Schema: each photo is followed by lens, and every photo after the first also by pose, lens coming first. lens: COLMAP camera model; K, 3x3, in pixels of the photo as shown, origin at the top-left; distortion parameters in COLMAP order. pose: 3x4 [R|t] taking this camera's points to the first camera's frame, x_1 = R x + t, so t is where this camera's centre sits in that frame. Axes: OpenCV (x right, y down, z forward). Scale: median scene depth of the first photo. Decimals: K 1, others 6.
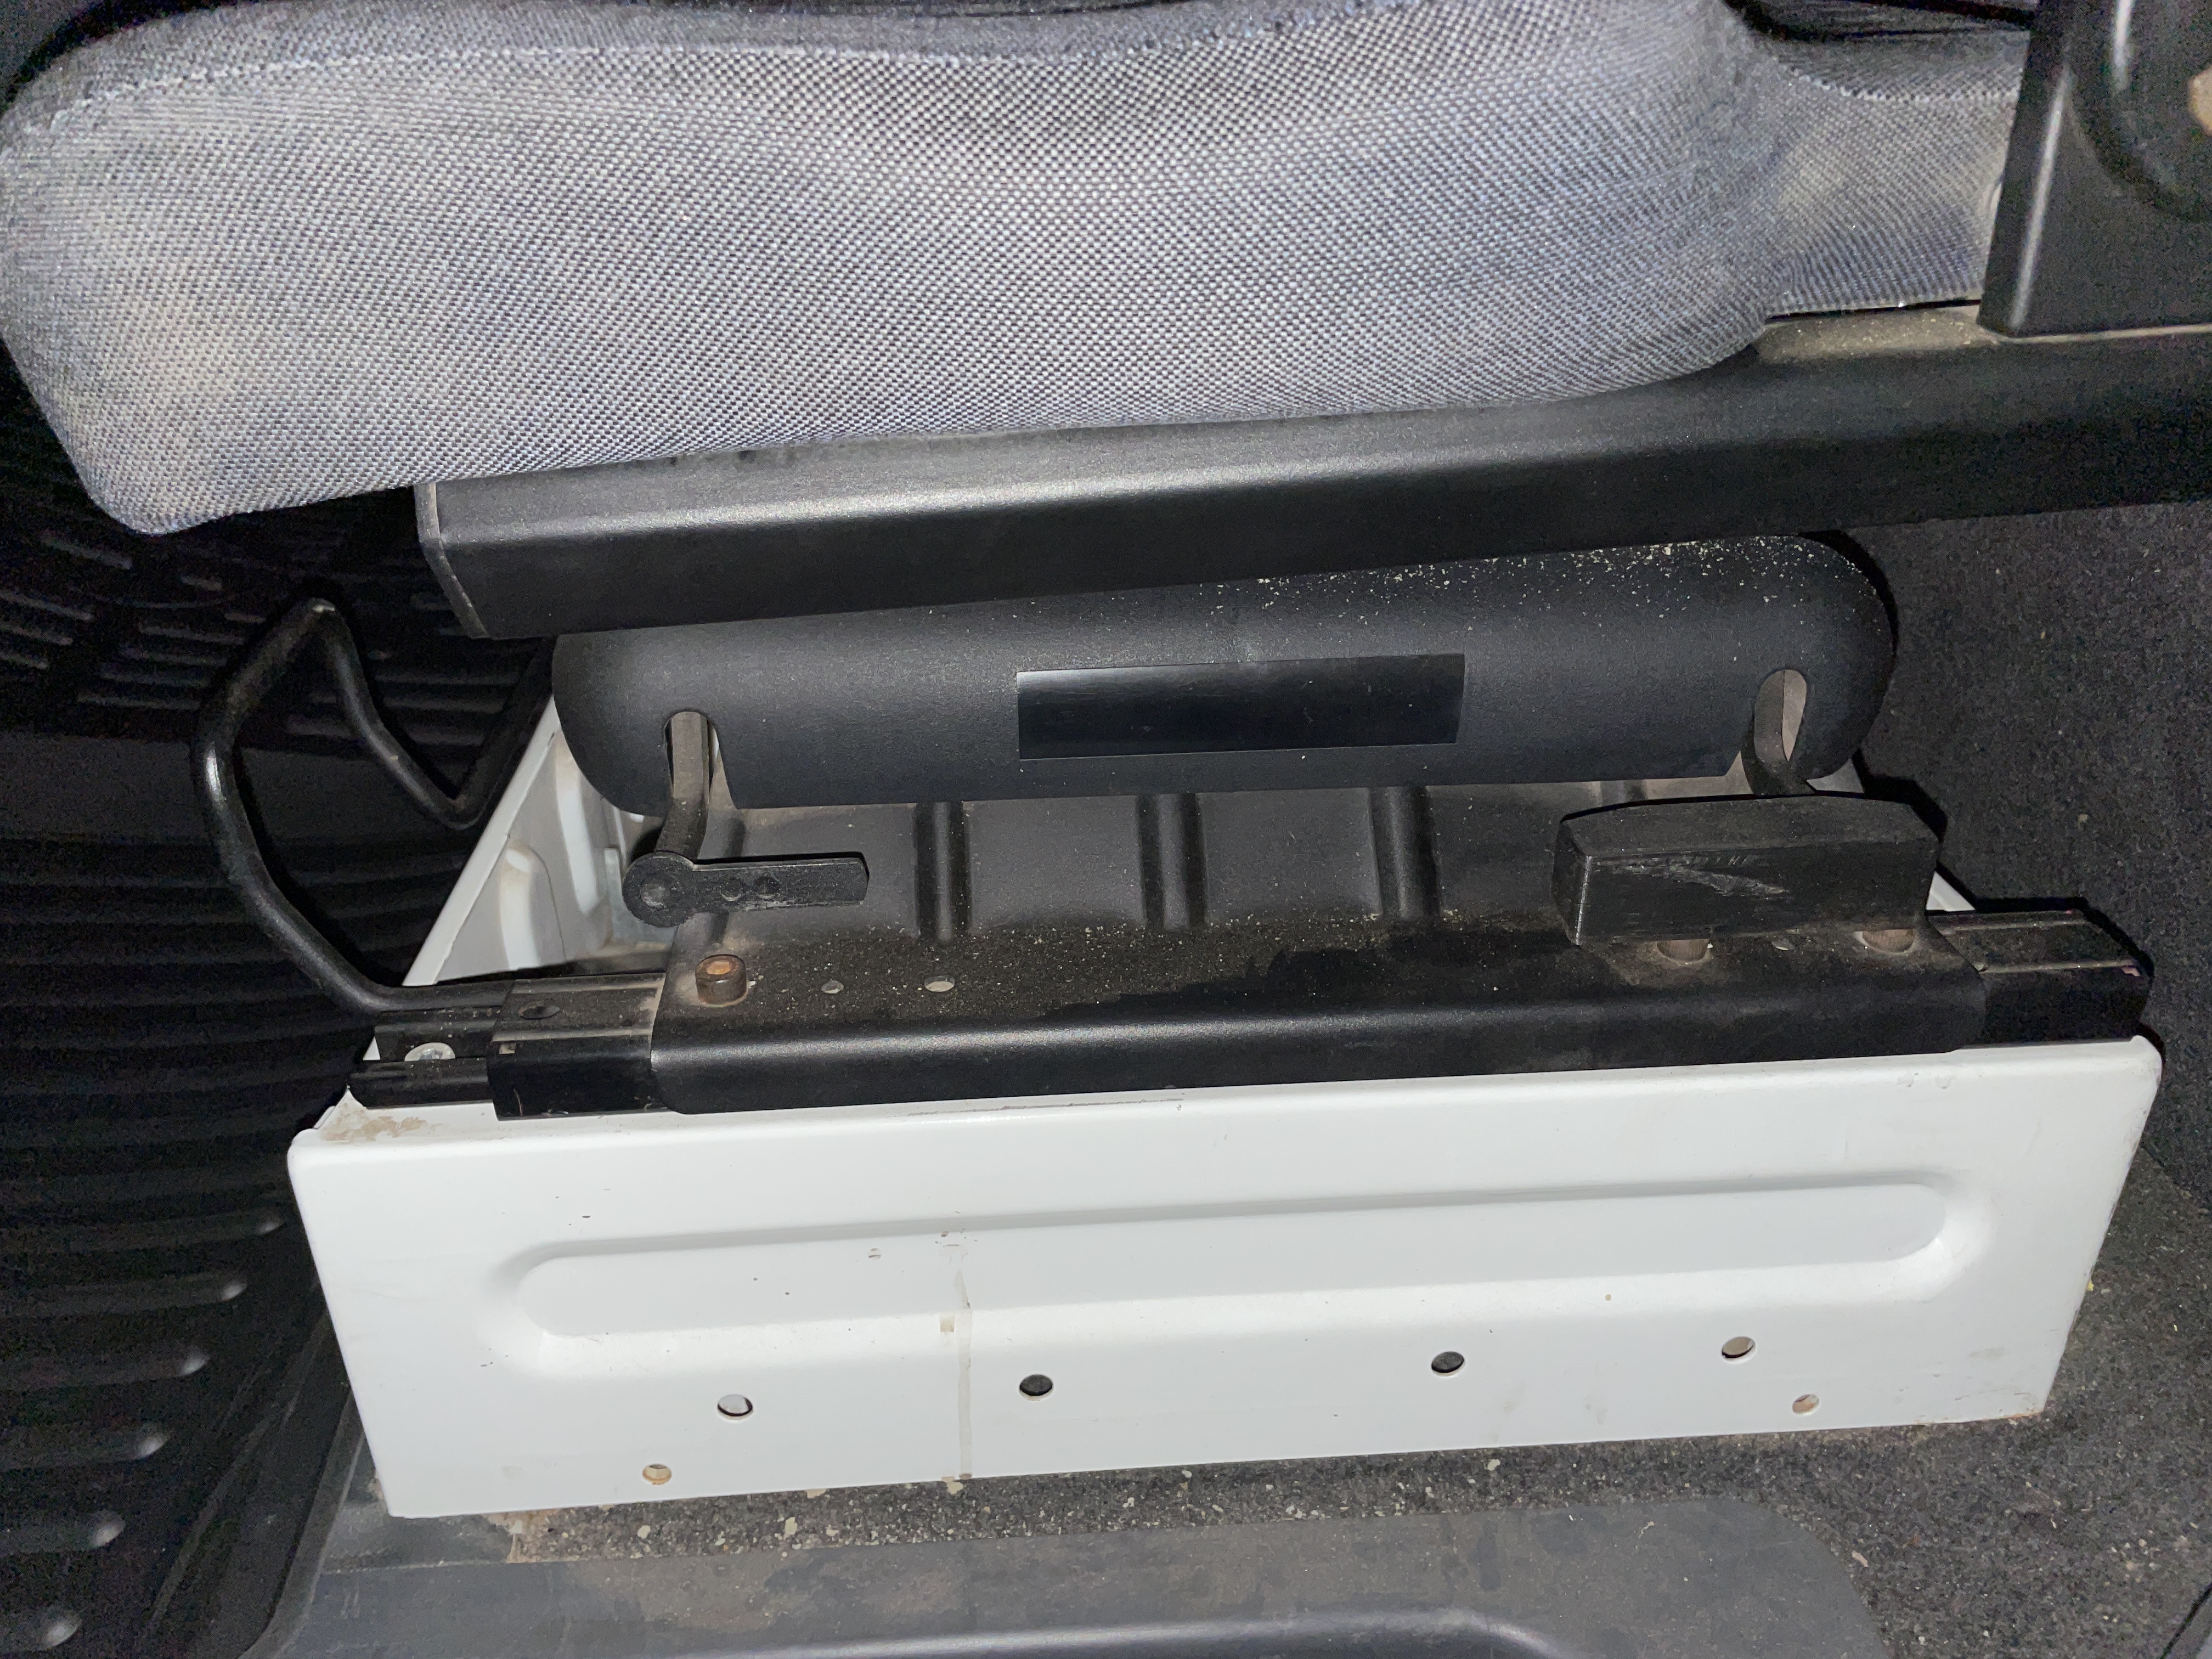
lens RADIAL K [[1671.0, 0, 1106.0], [0, 1671.0, 829.5], [0, 0, 1]] dist [0.115508, -0.167012]
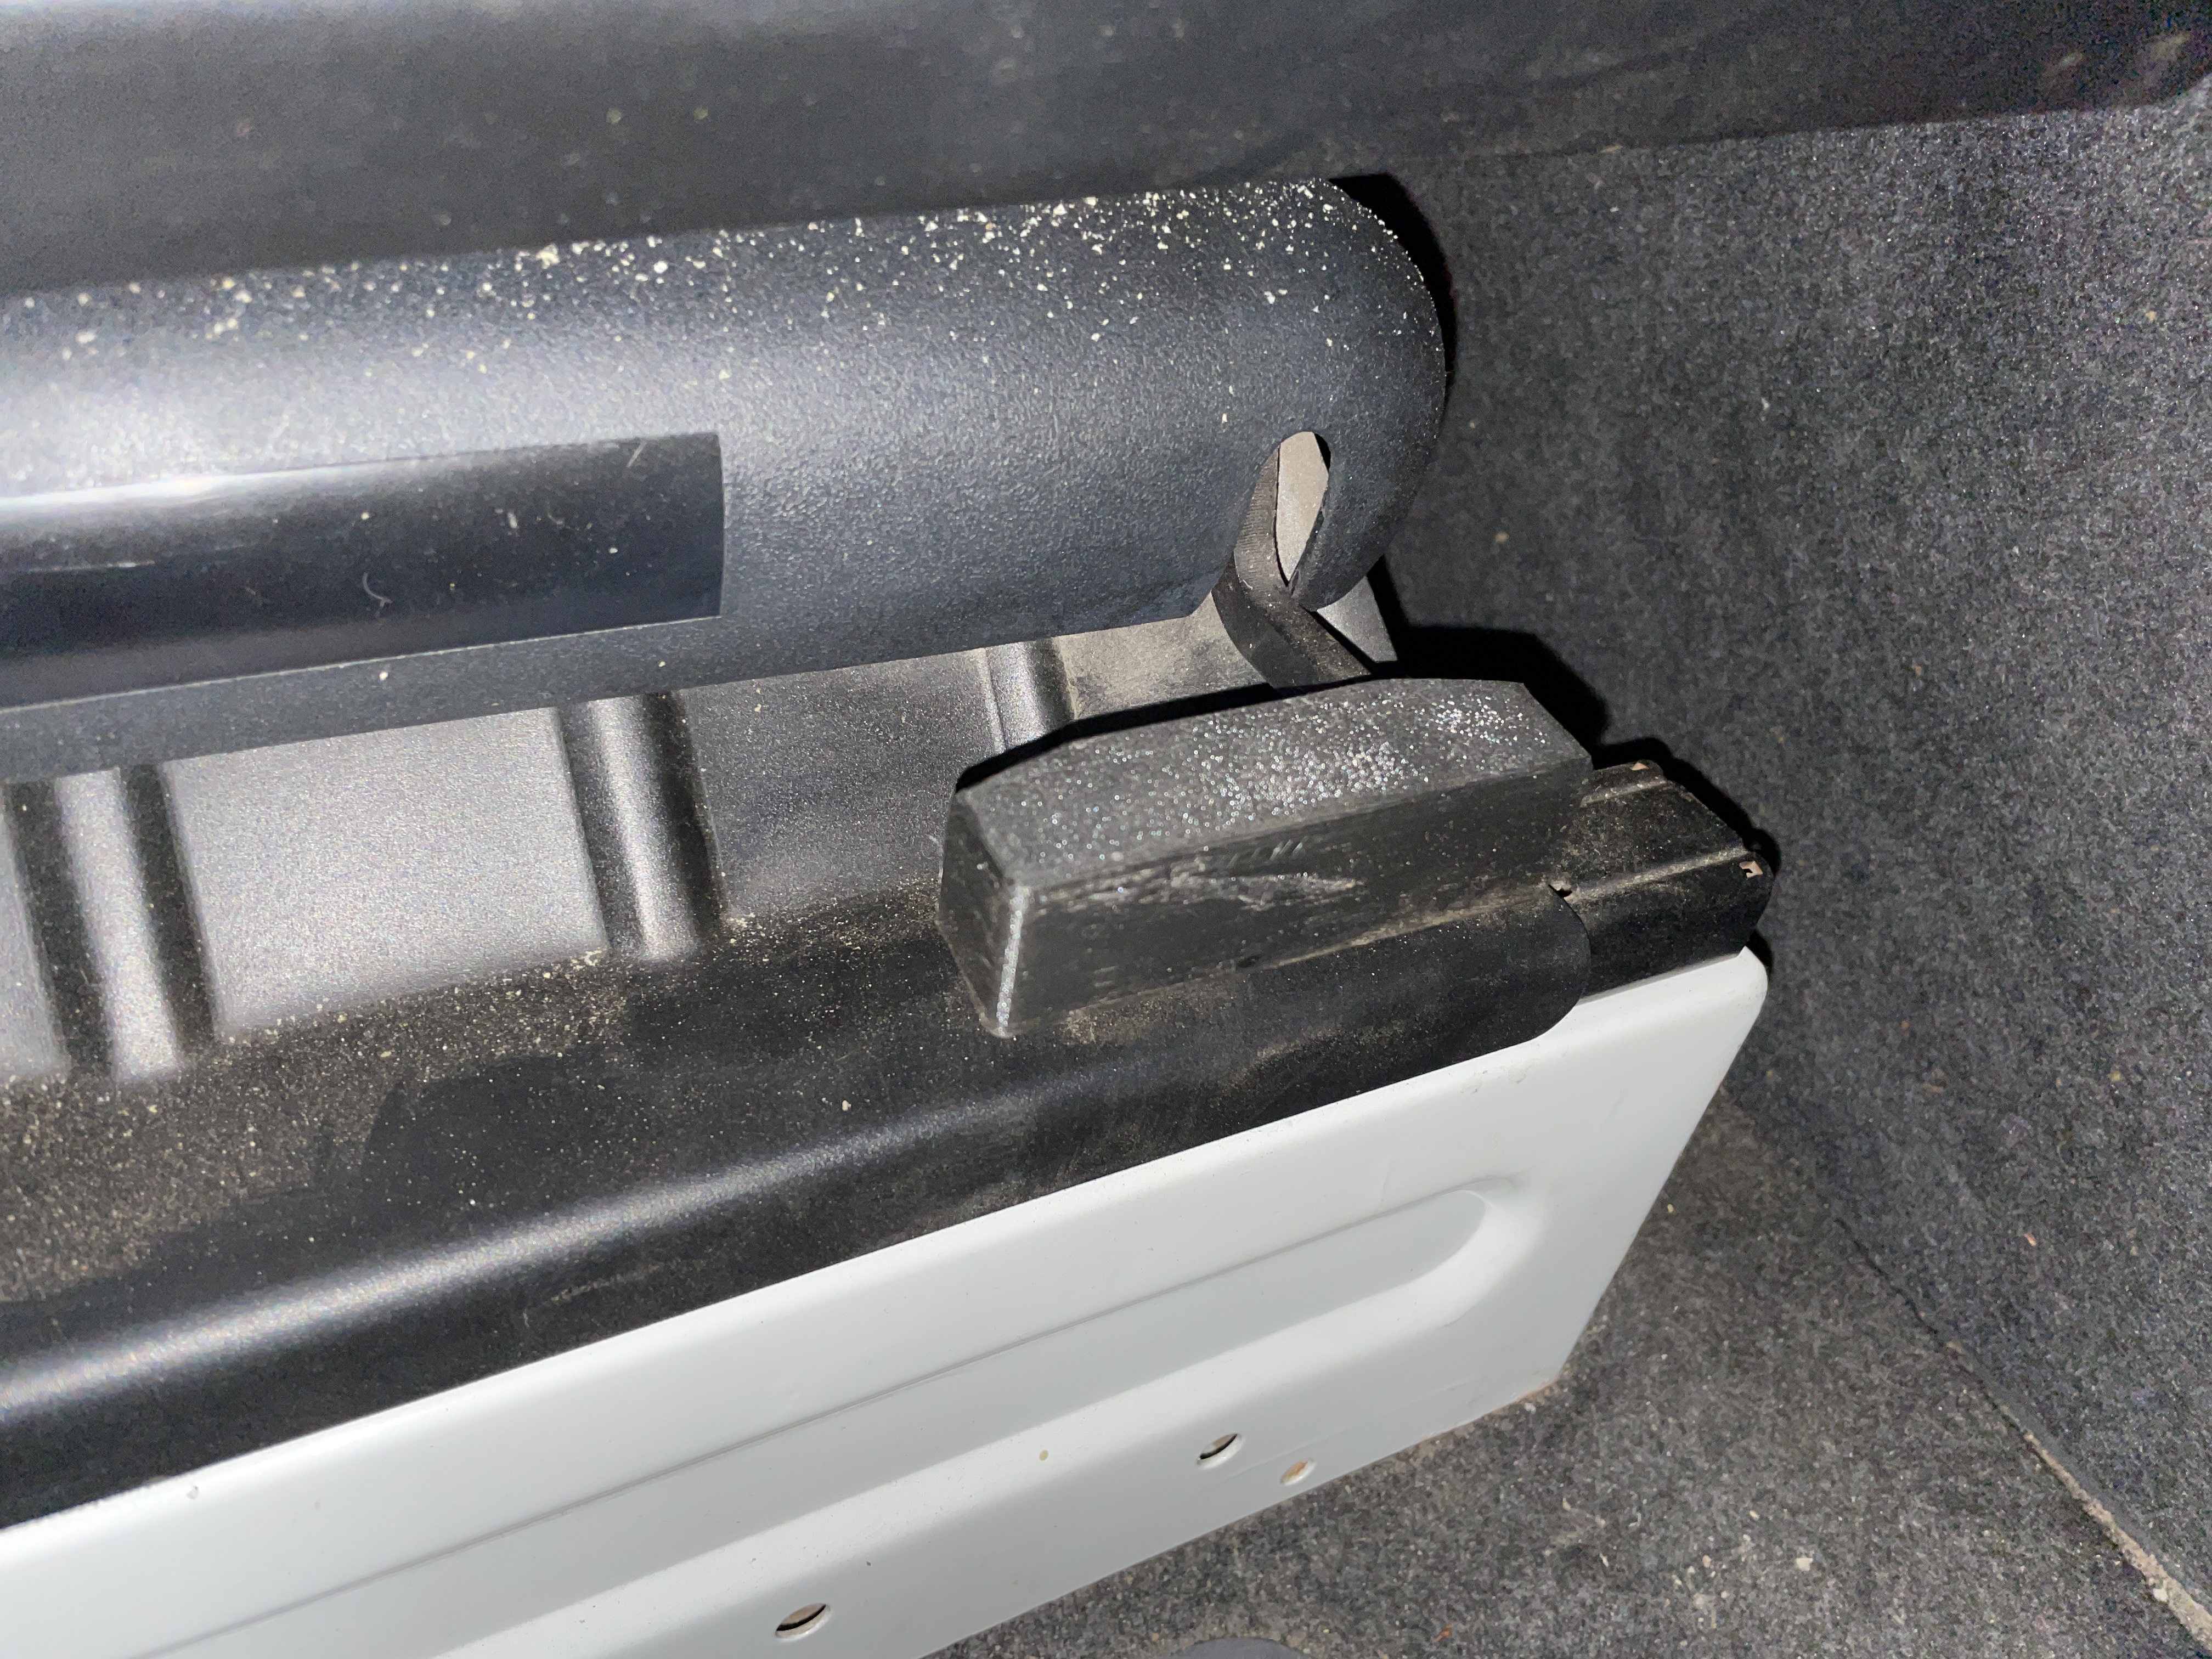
lens RADIAL K [[1665.7, 0, 1073.7], [0, 1665.7, 830.4], [0, 0, 1]] dist [0.065994, -0.105095]
pose [[0.914930, -0.140272, 0.378453, 0.110374], [0.051957, 0.970796, 0.234211, -0.098033], [-0.400254, -0.194624, 0.895499, 0.514281]]
